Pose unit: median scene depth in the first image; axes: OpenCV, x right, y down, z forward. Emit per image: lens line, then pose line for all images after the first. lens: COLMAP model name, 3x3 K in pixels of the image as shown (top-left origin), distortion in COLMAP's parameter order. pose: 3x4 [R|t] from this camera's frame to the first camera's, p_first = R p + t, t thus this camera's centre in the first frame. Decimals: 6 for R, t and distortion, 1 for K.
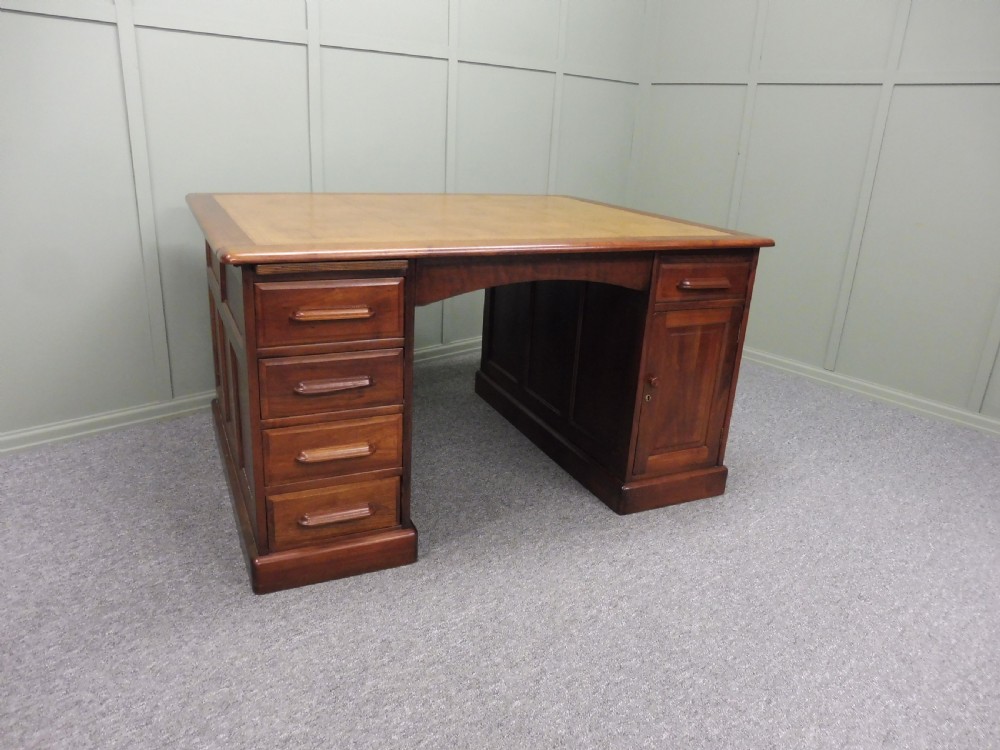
lens RADIAL K [[735.1, 0, 511.4], [0, 735.1, 373.8], [0, 0, 1]] dist [-0.065913, 0.034139]
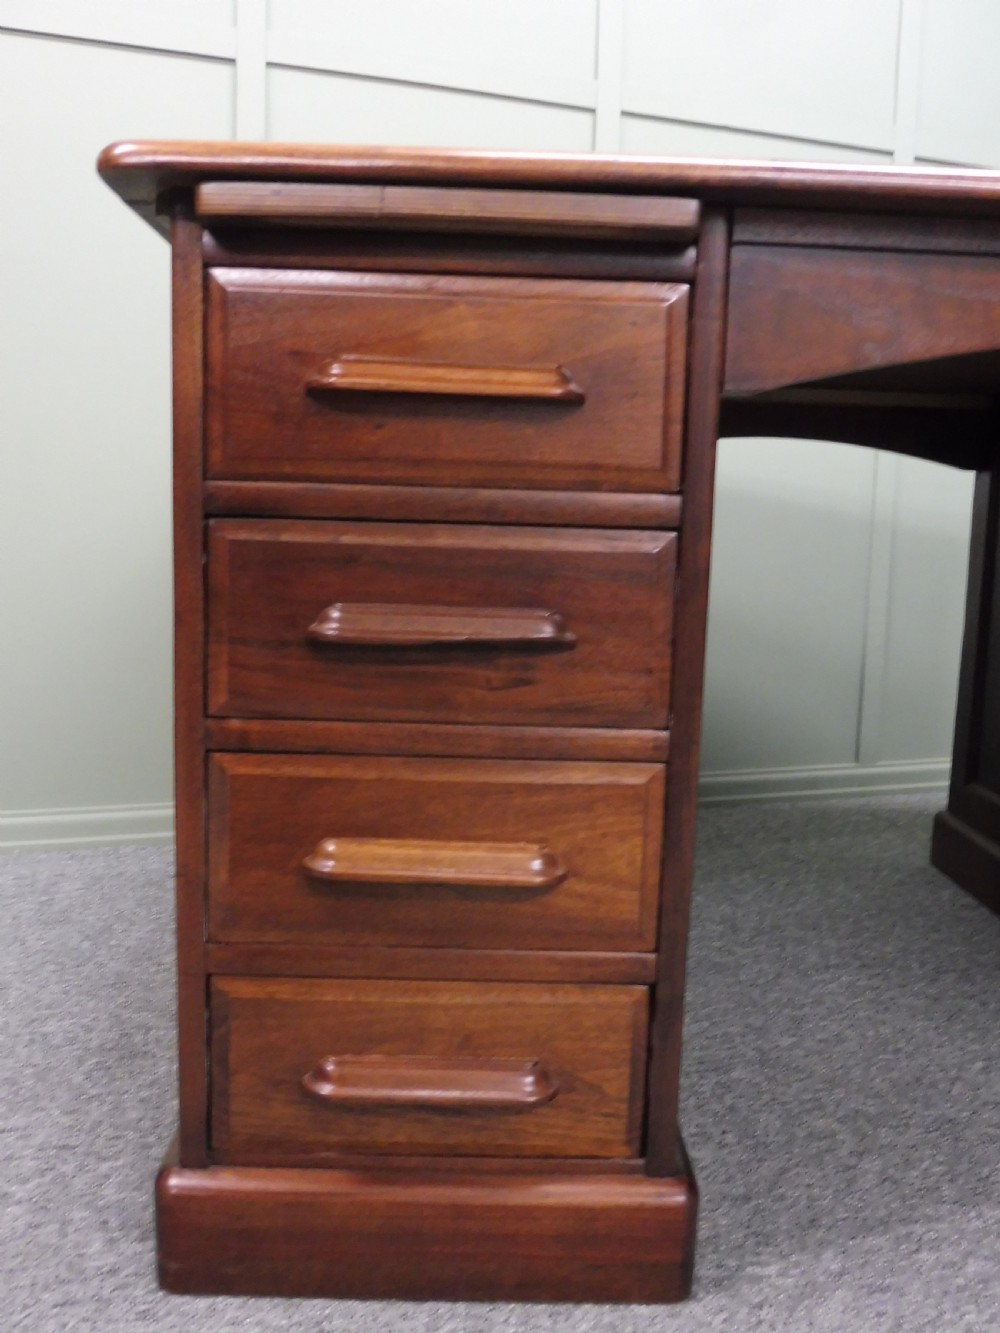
lens RADIAL K [[1128.1, 0, 488.3], [0, 1128.1, 667.5], [0, 0, 1]] dist [-0.043350, 0.005890]
pose [[0.907195, 0.025404, -0.419944, -0.022509], [-0.112322, 0.976568, -0.183571, 0.104067], [0.405440, 0.213704, 0.888791, 0.538228]]
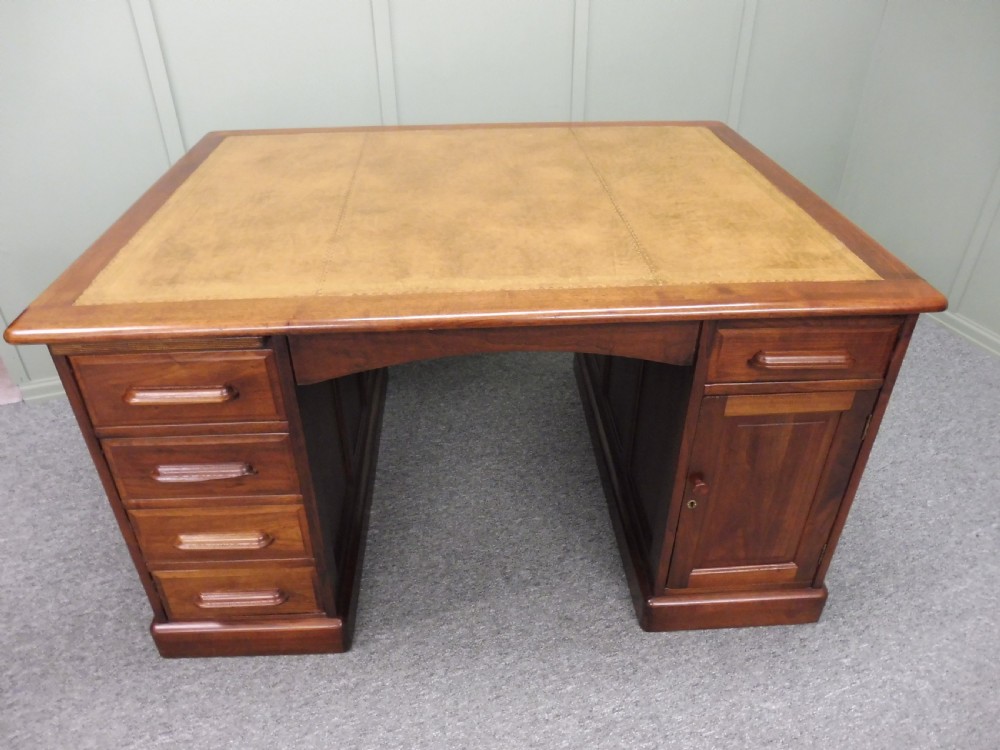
lens RADIAL K [[735.1, 0, 507.0], [0, 735.1, 377.4], [0, 0, 1]] dist [-0.065913, 0.034139]
pose [[0.923473, 0.163540, -0.347063, 0.281216], [-0.076761, 0.965068, 0.250503, -0.271750], [0.375907, -0.204692, 0.903767, 0.403205]]
